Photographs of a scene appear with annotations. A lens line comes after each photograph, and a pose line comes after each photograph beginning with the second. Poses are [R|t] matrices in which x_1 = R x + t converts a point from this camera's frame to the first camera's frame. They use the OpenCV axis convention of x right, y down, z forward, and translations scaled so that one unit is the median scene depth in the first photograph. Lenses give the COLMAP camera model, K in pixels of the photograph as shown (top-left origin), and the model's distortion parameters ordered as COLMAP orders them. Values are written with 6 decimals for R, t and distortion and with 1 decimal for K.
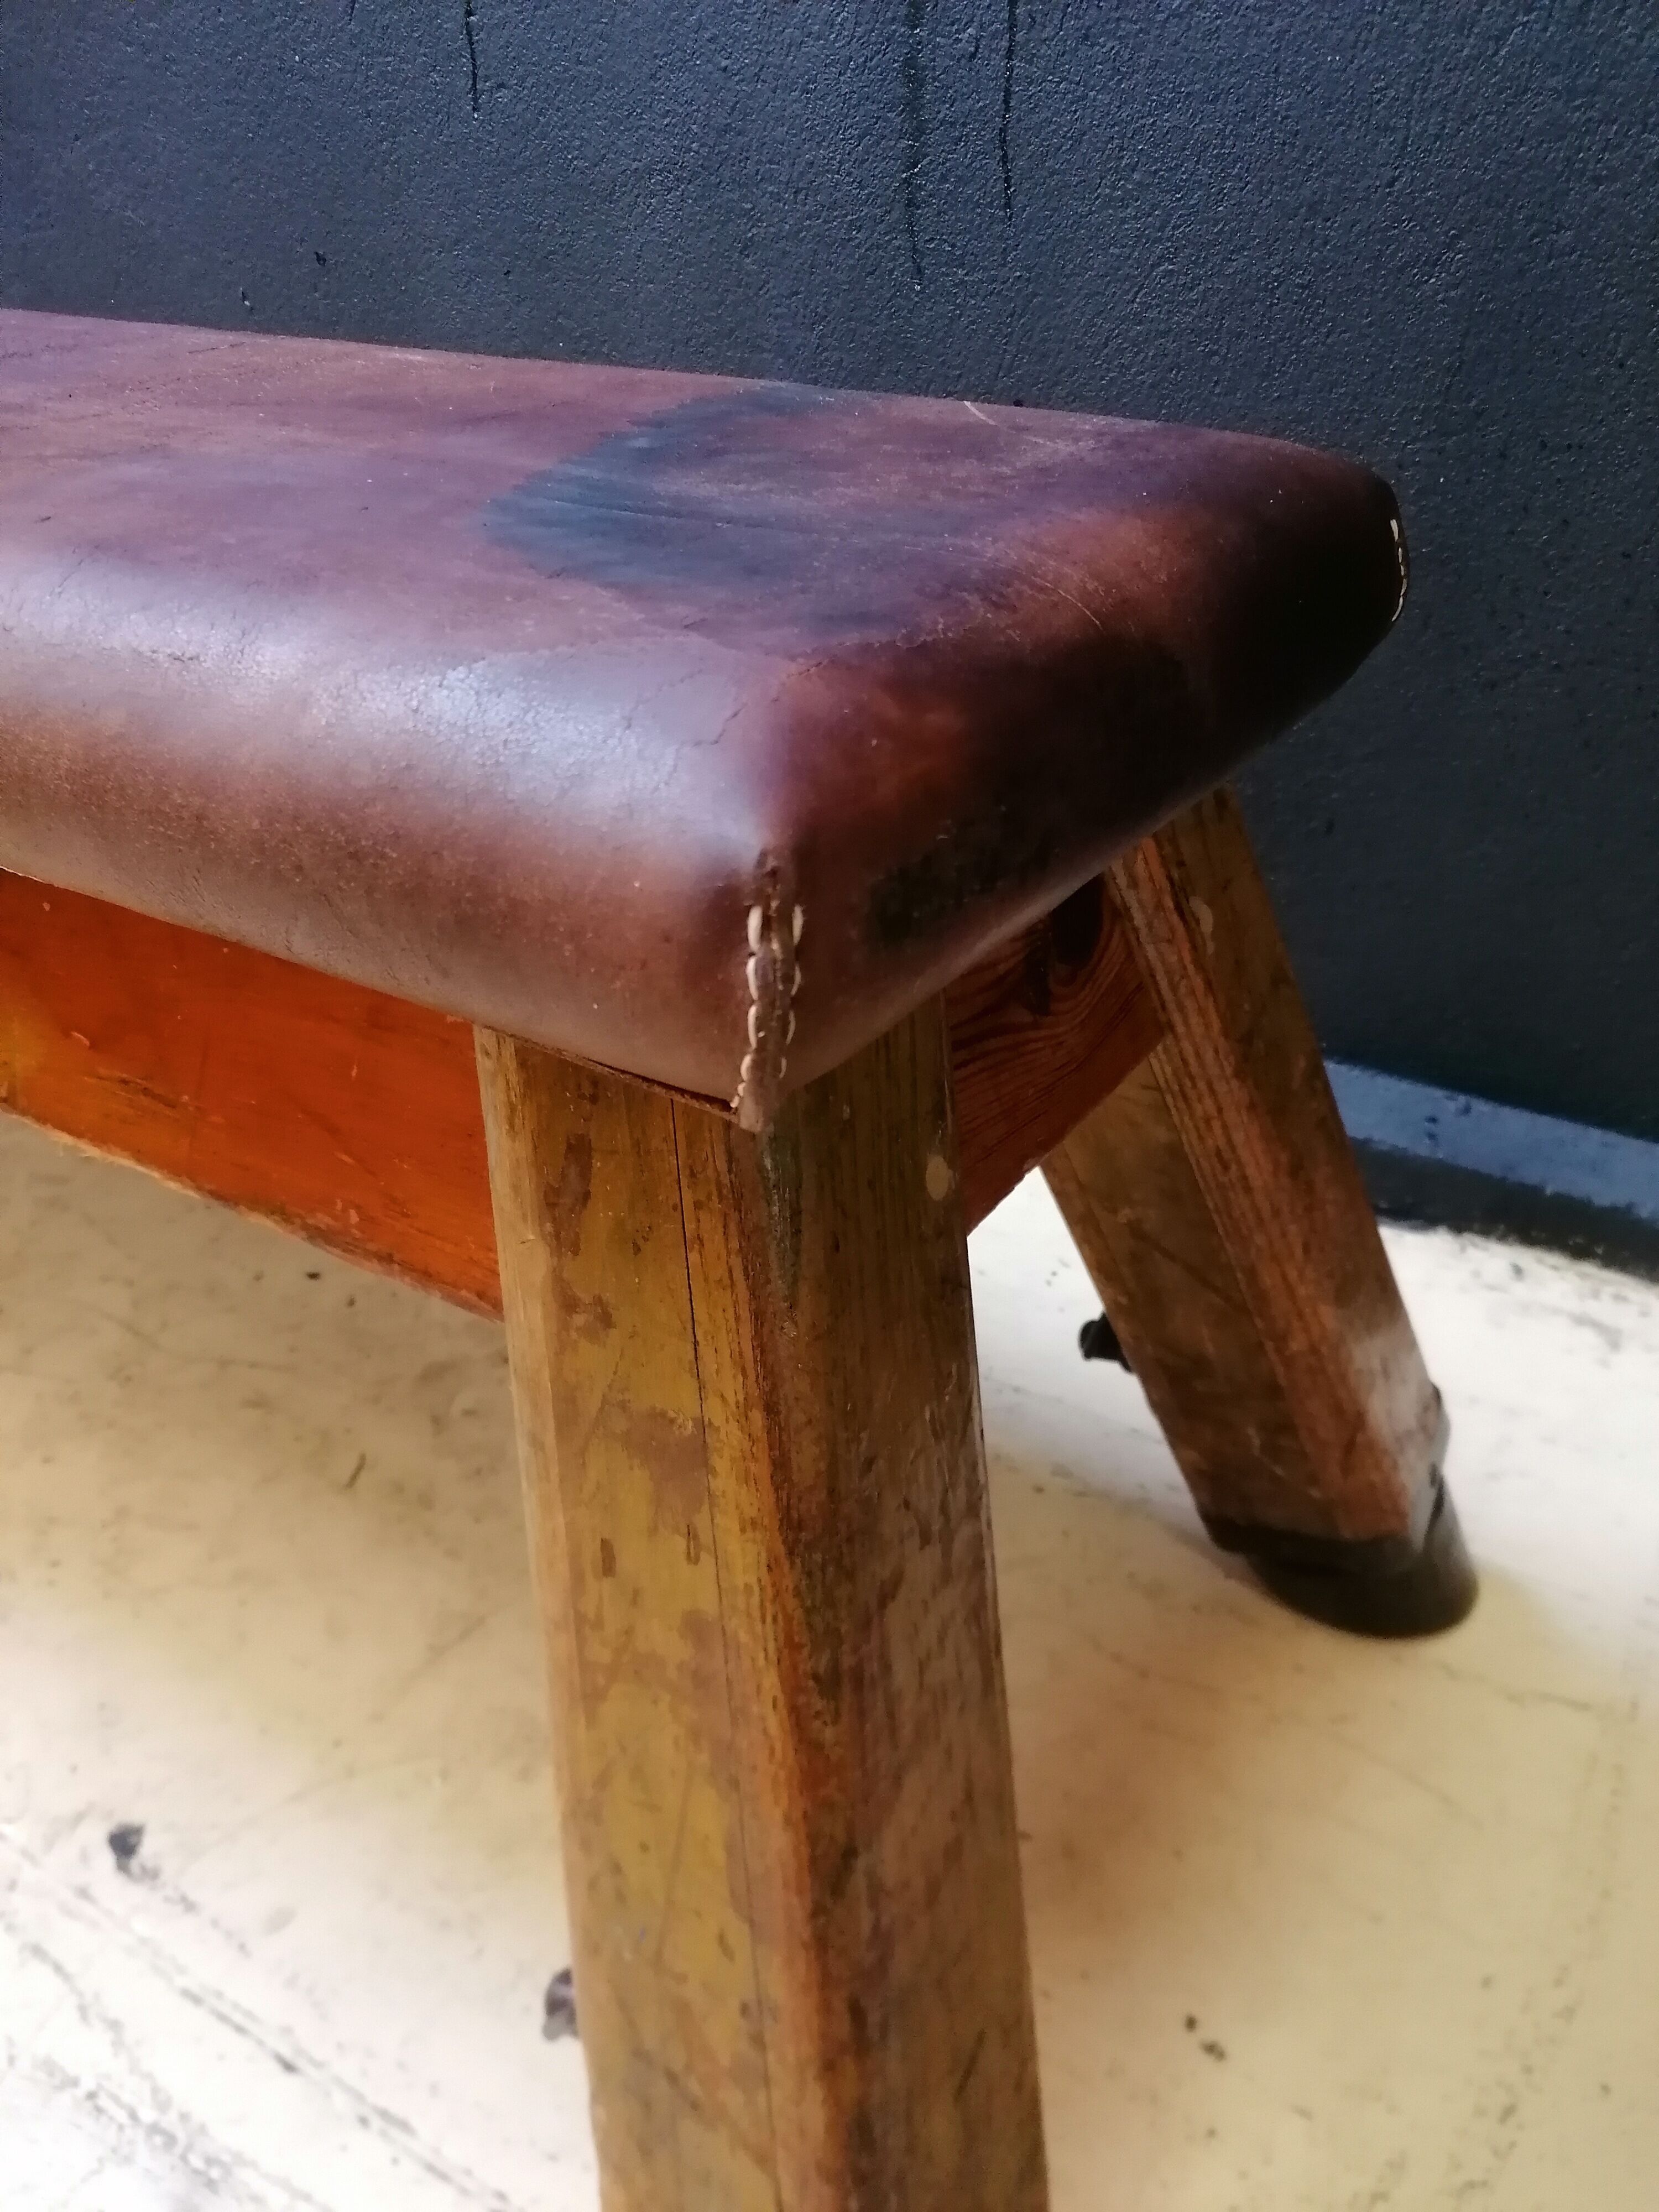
lens RADIAL K [[1669.2, 0, 829.5], [0, 1669.2, 1106.0], [0, 0, 1]] dist [0.086741, -0.124905]
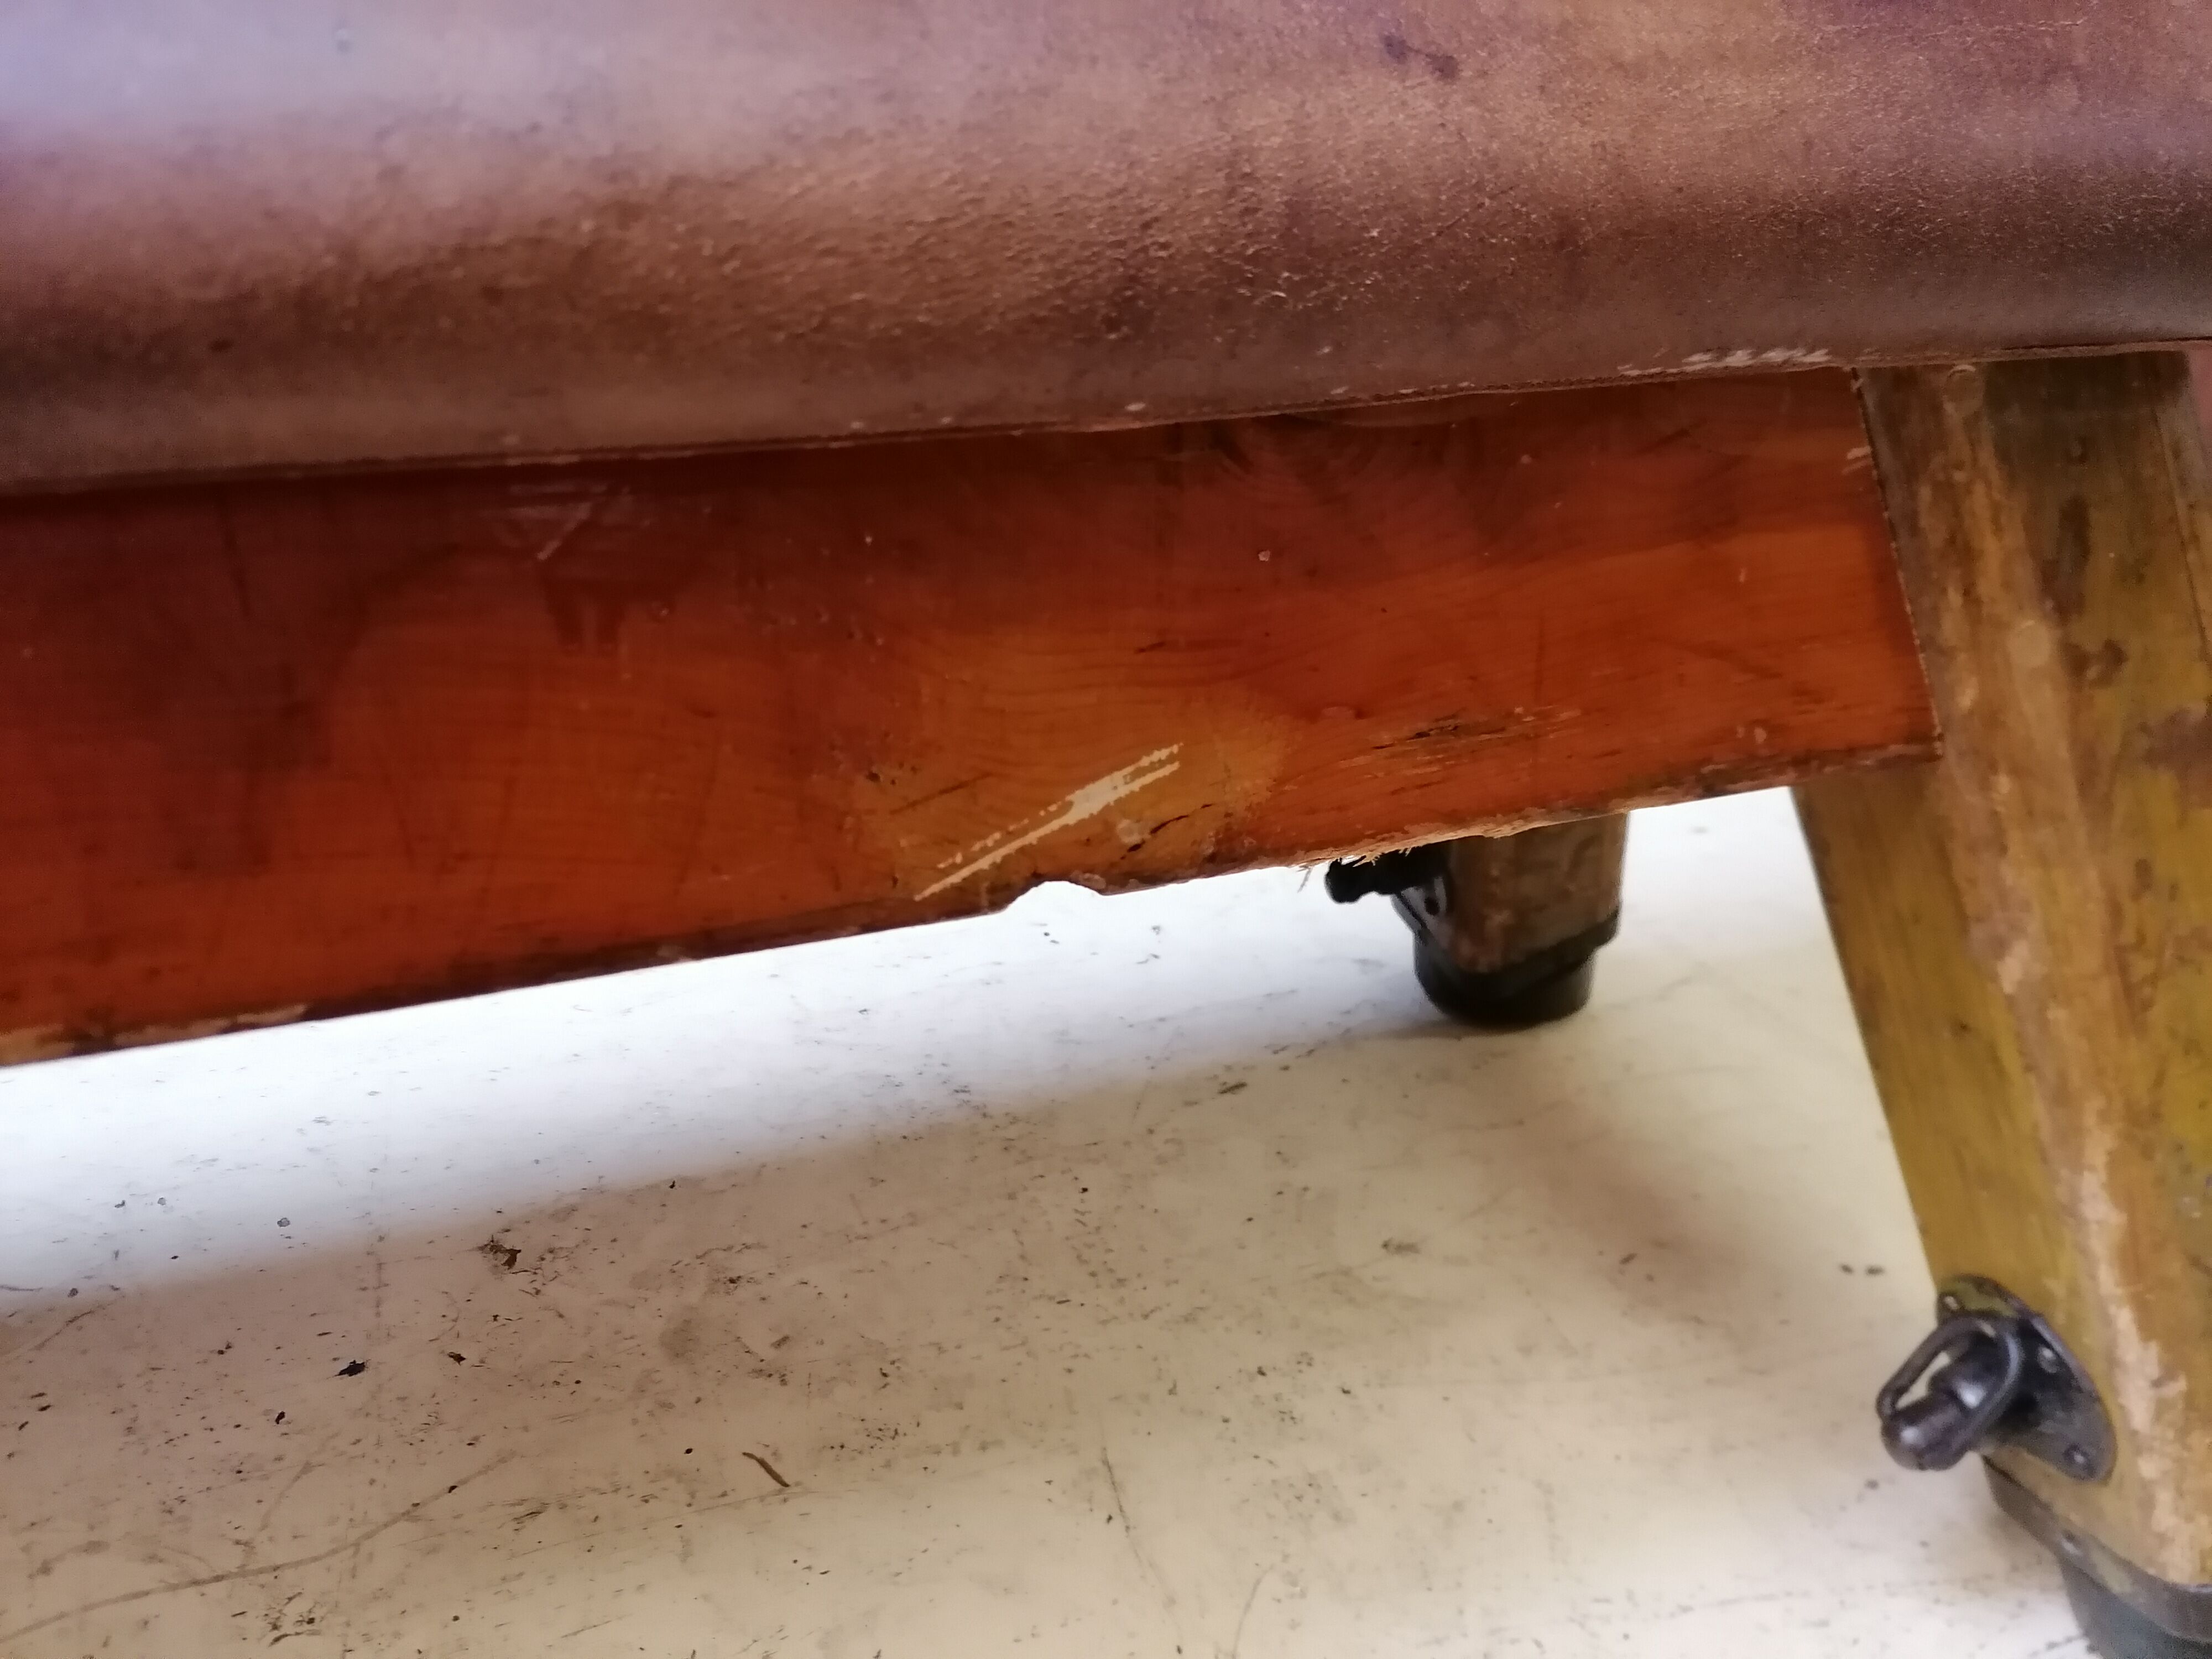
lens RADIAL K [[1669.2, 0, 1100.6], [0, 1669.2, 832.1], [0, 0, 1]] dist [0.086741, -0.124905]
pose [[0.608422, -0.349257, 0.712631, -0.900106], [0.386156, 0.914772, 0.118638, -0.102195], [-0.693330, 0.203005, 0.691435, 0.478430]]
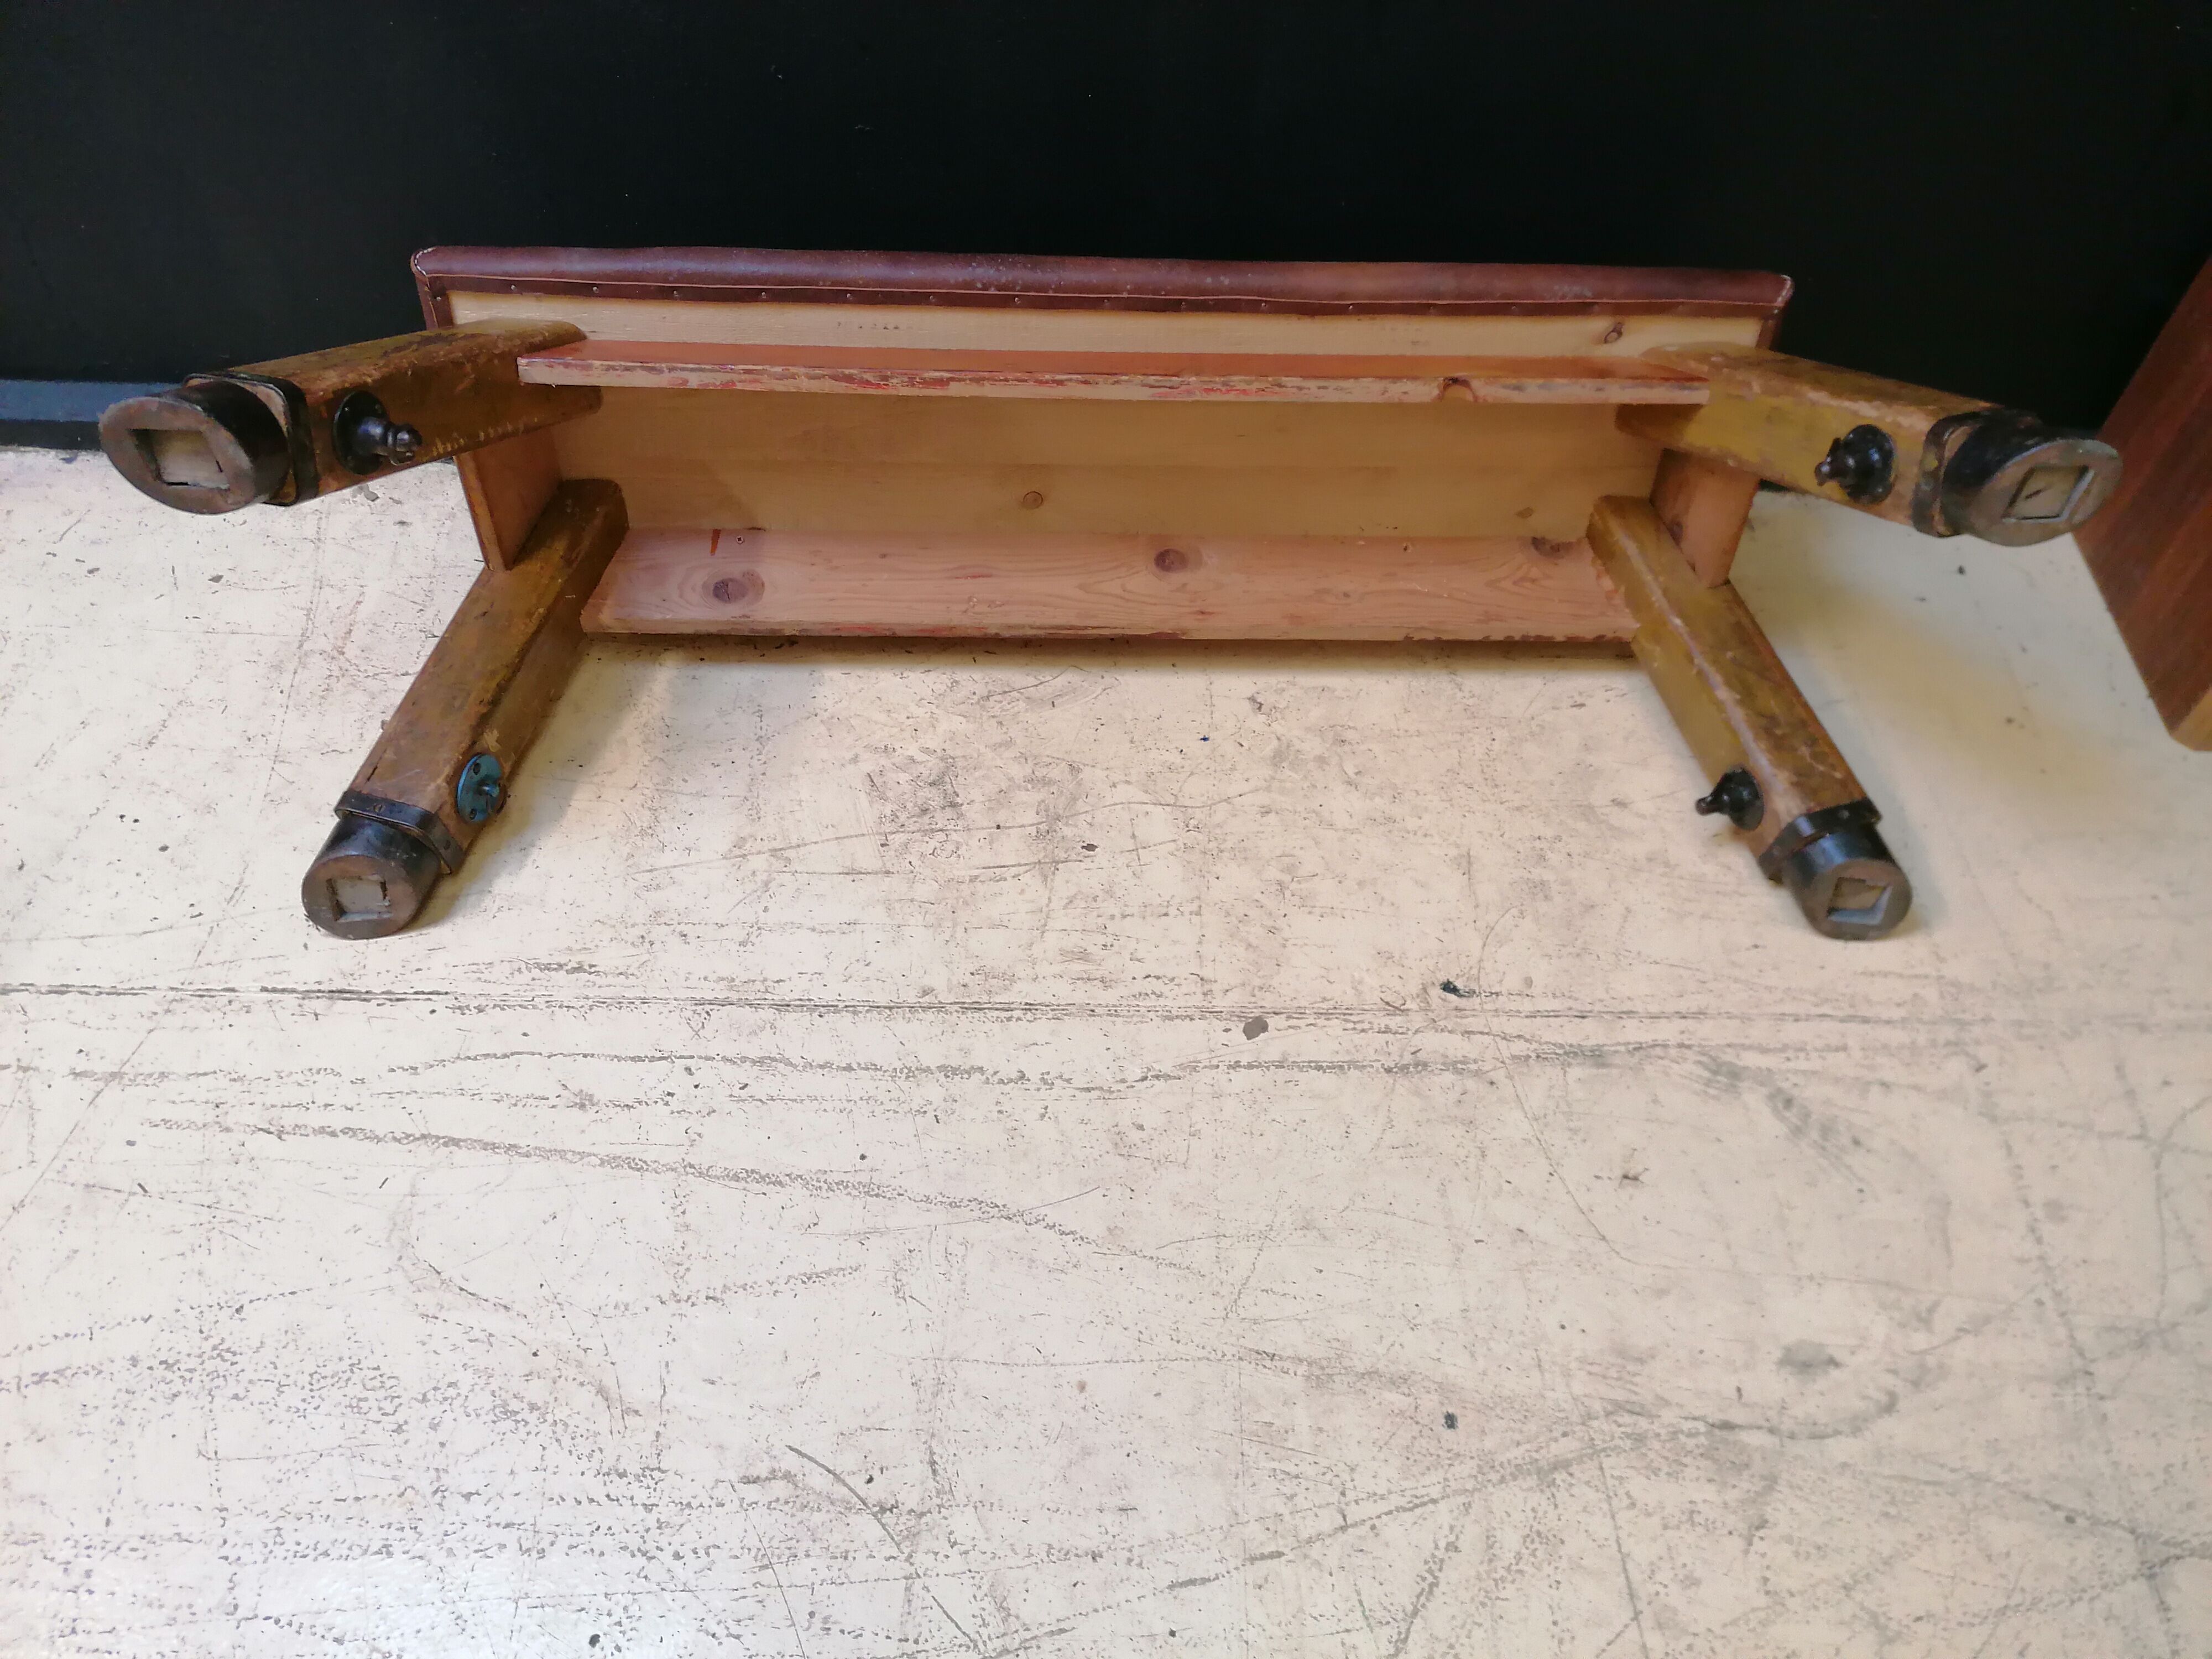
lens RADIAL K [[1645.9, 0, 1111.2], [0, 1645.9, 828.3], [0, 0, 1]] dist [0.116278, -0.159473]
pose [[0.847292, -0.411722, 0.335533, -1.739778], [0.241040, 0.861010, 0.447840, -1.076924], [-0.473283, -0.298574, 0.828768, -0.768232]]
